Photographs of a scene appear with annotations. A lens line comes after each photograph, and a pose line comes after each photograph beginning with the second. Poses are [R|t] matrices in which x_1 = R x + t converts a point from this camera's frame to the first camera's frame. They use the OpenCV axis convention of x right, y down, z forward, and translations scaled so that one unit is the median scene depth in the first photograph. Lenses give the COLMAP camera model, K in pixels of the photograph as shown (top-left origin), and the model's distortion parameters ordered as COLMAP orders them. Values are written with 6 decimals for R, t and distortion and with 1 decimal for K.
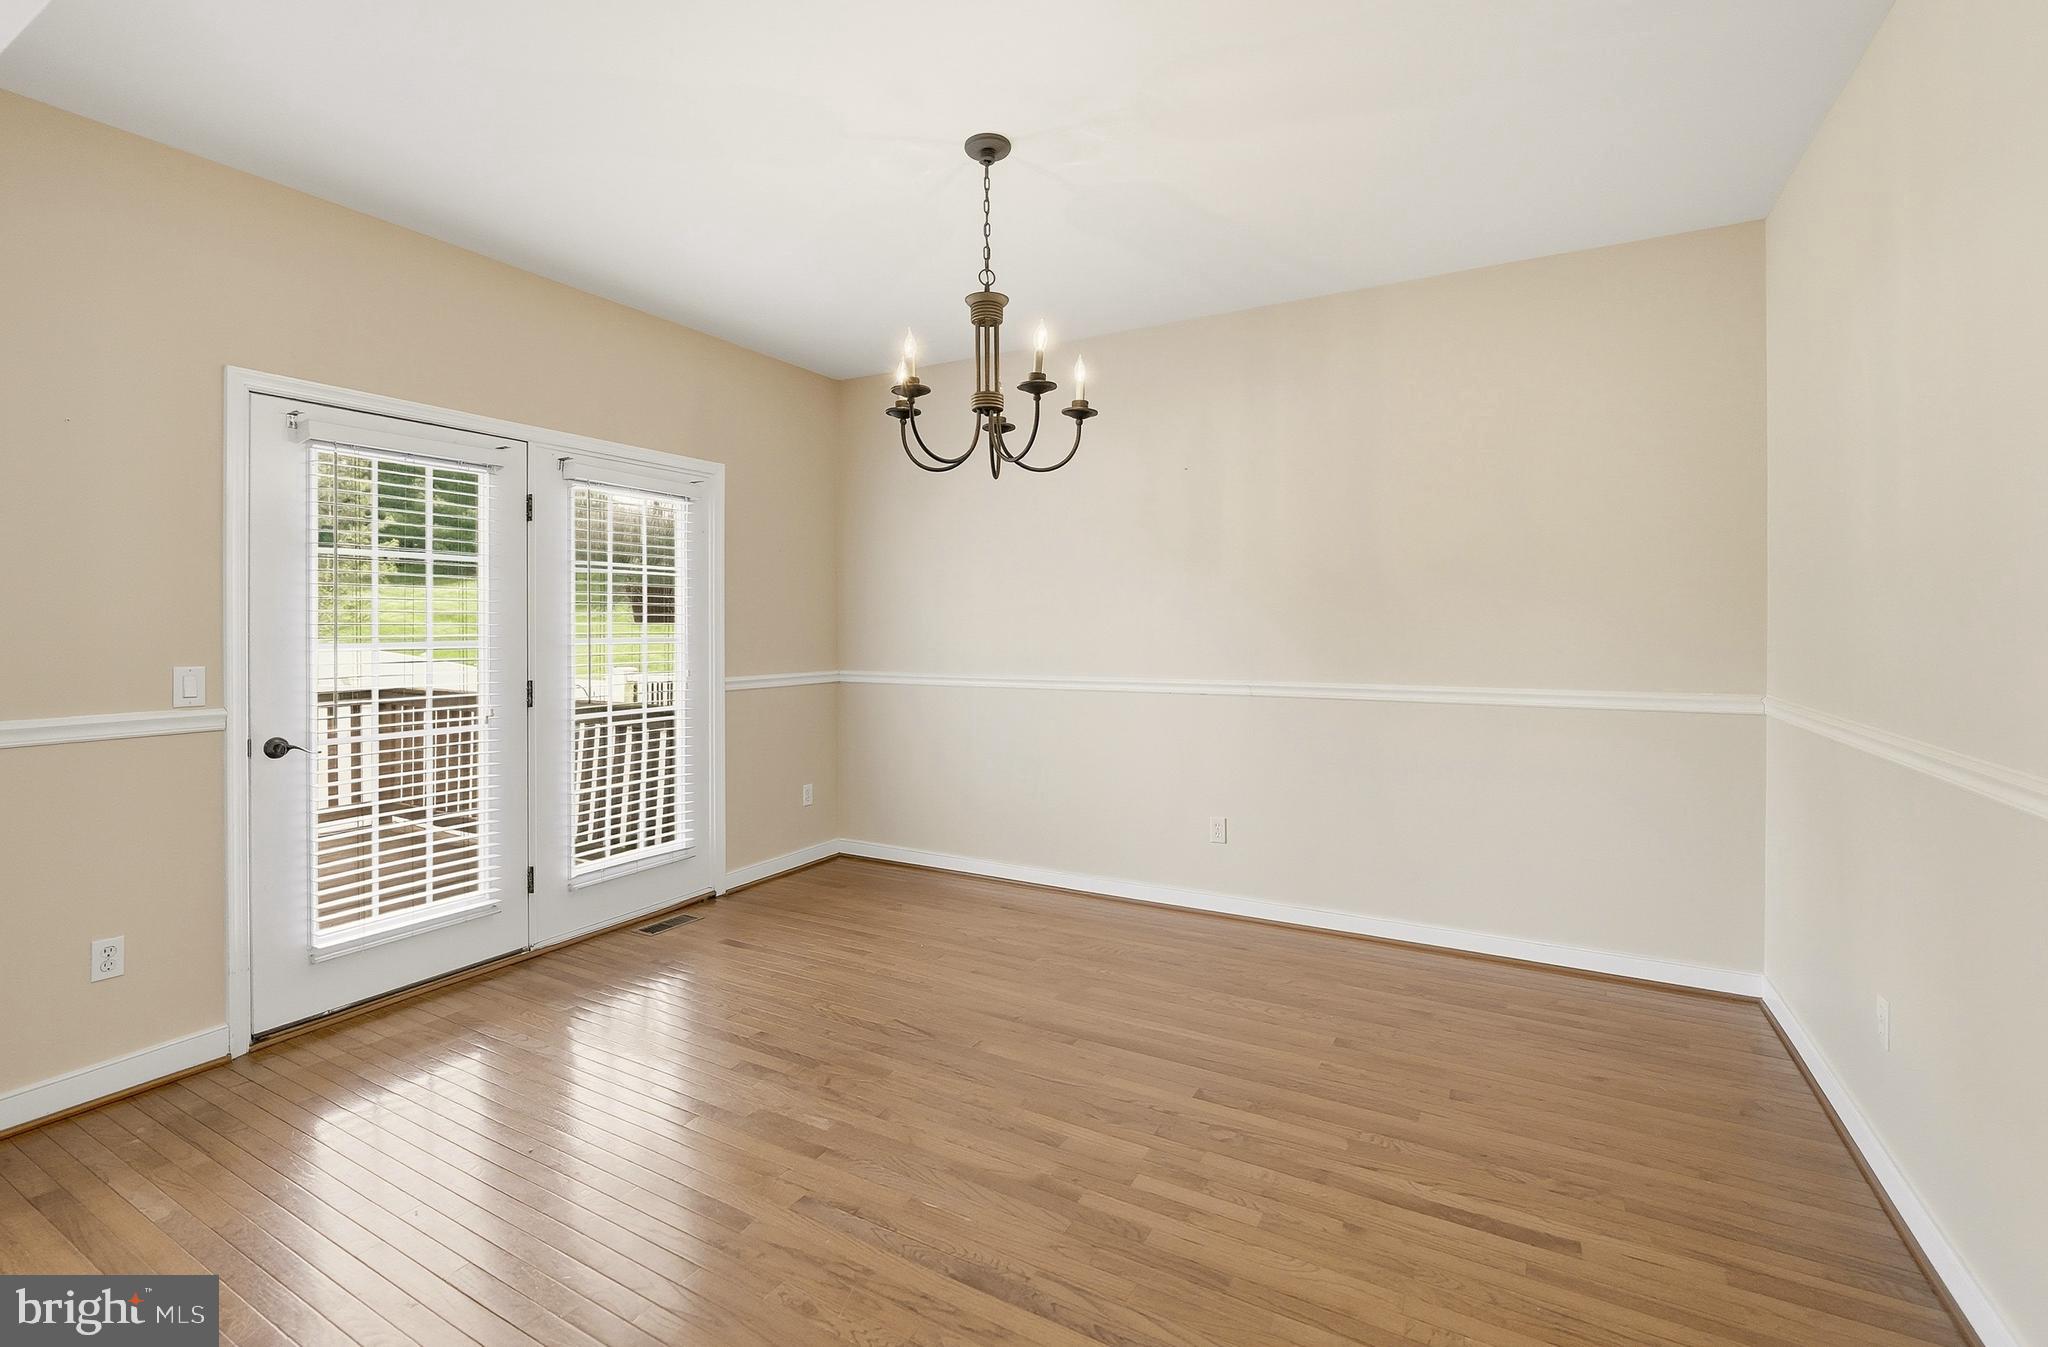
lens RADIAL K [[893.5, 0, 1032.1], [0, 893.5, 633.4], [0, 0, 1]] dist [0.027127, 0.000039]
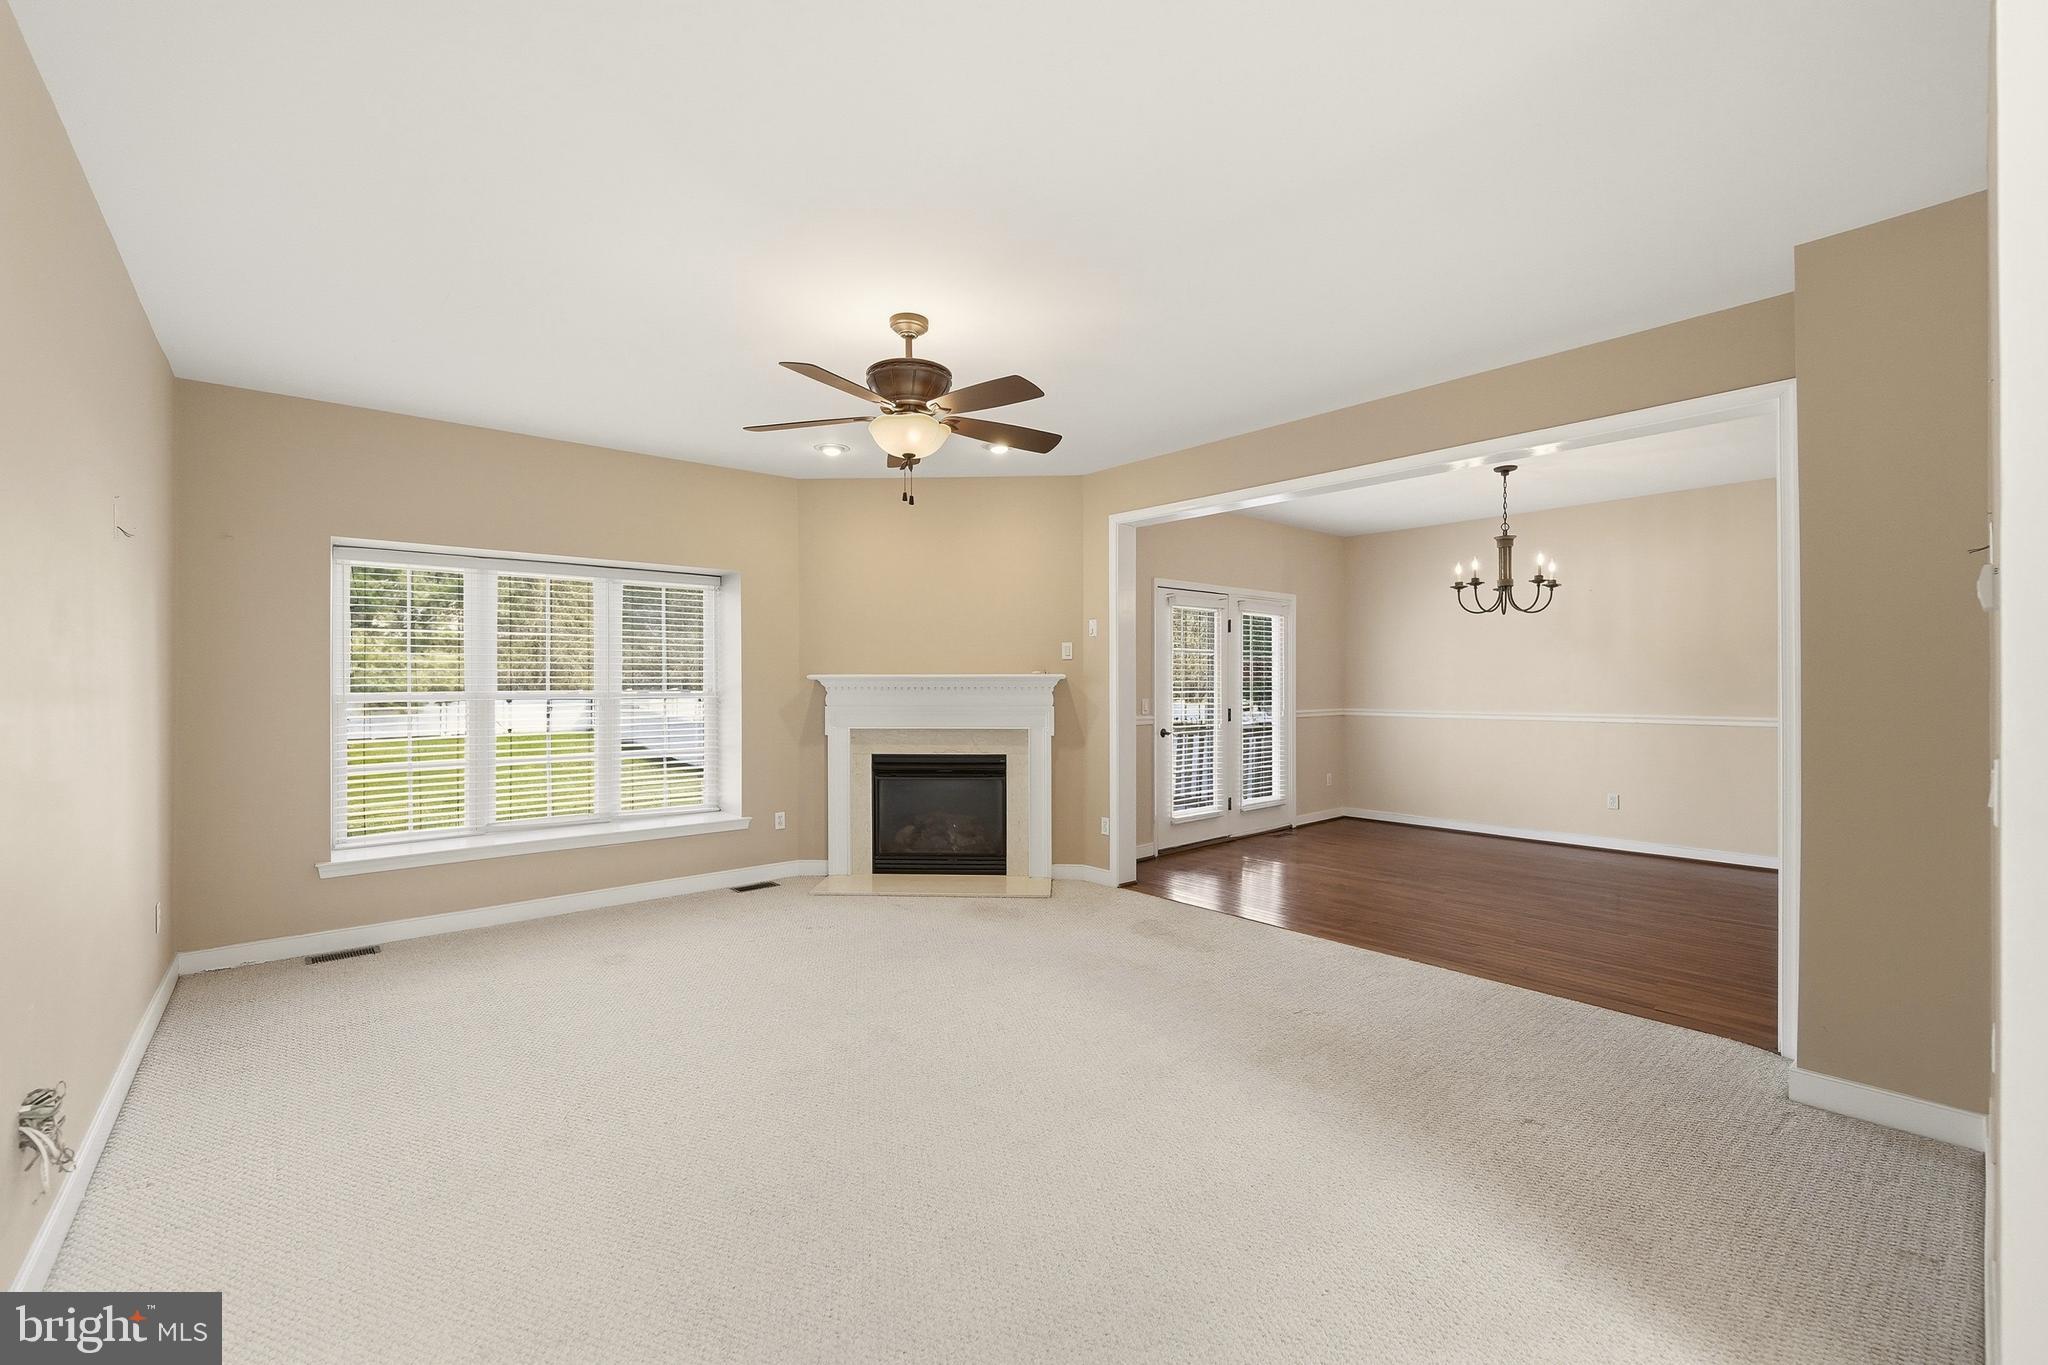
lens RADIAL K [[871.7, 0, 1012.8], [0, 871.7, 682.7], [0, 0, 1]] dist [0.000127, 0.000201]
pose [[0.940725, 0.002464, -0.339162, -0.337765], [-0.003699, 0.999989, -0.002994, 0.000632], [0.339151, 0.004071, 0.940723, -1.054939]]
